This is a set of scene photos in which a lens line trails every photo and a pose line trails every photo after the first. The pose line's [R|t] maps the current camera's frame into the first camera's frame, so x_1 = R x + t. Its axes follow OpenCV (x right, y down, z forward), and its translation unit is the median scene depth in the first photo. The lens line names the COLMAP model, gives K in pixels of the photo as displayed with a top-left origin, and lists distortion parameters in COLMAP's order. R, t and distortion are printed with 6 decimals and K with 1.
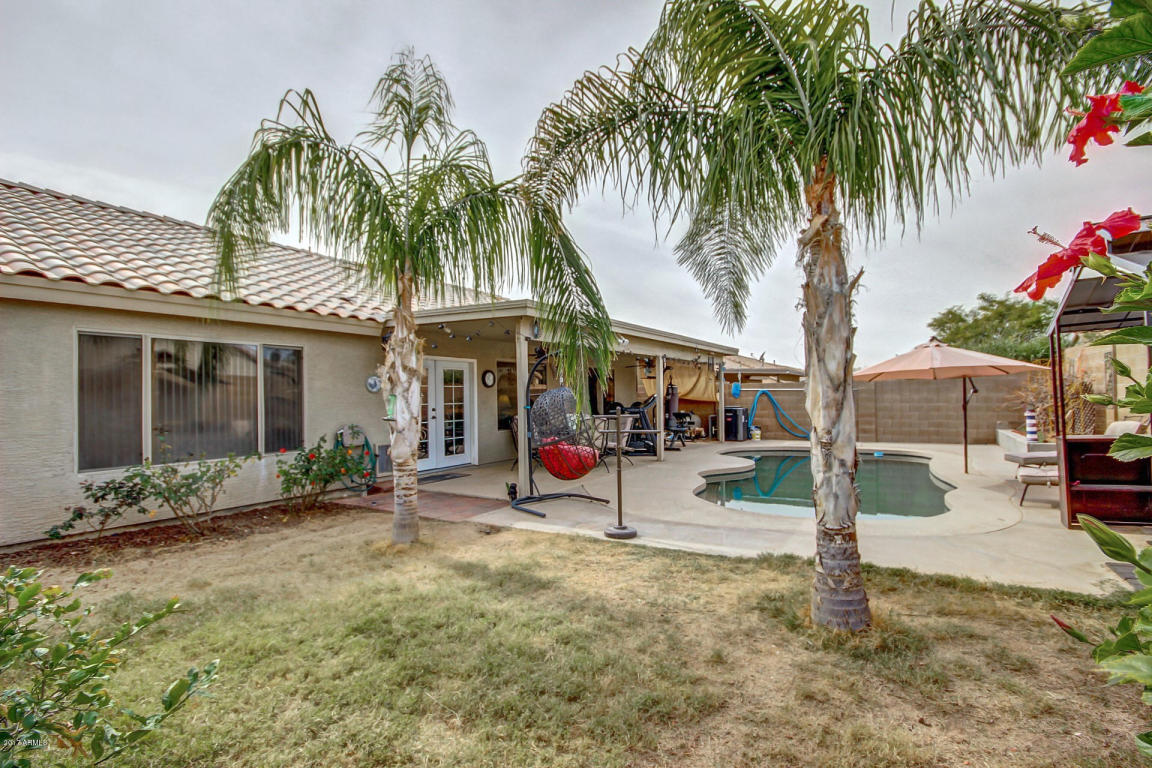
lens RADIAL K [[555.1, 0, 577.9], [0, 555.1, 394.7], [0, 0, 1]] dist [0.001731, 0.000548]
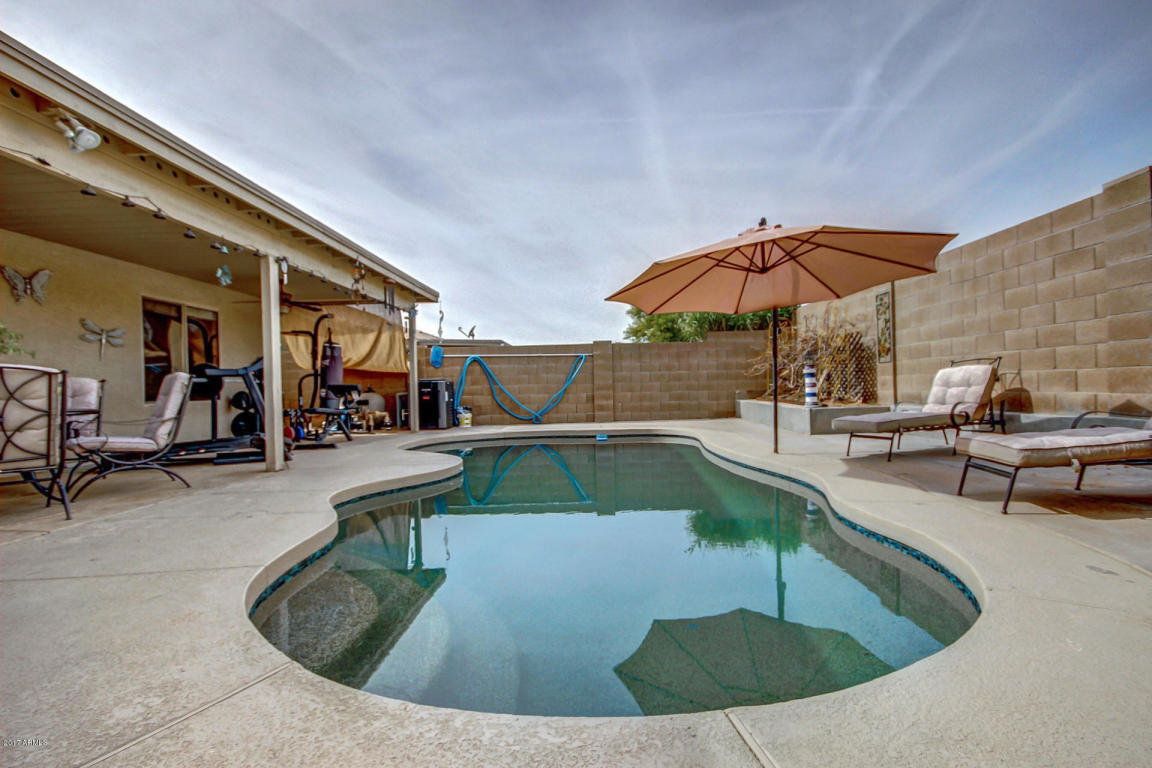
lens RADIAL K [[520.8, 0, 574.3], [0, 520.8, 392.4], [0, 0, 1]] dist [0.000421, -0.007536]
pose [[0.870443, -0.010982, 0.492147, 0.122626], [0.014163, 0.999896, -0.002739, 0.043889], [-0.492066, 0.009354, 0.870508, 0.375486]]
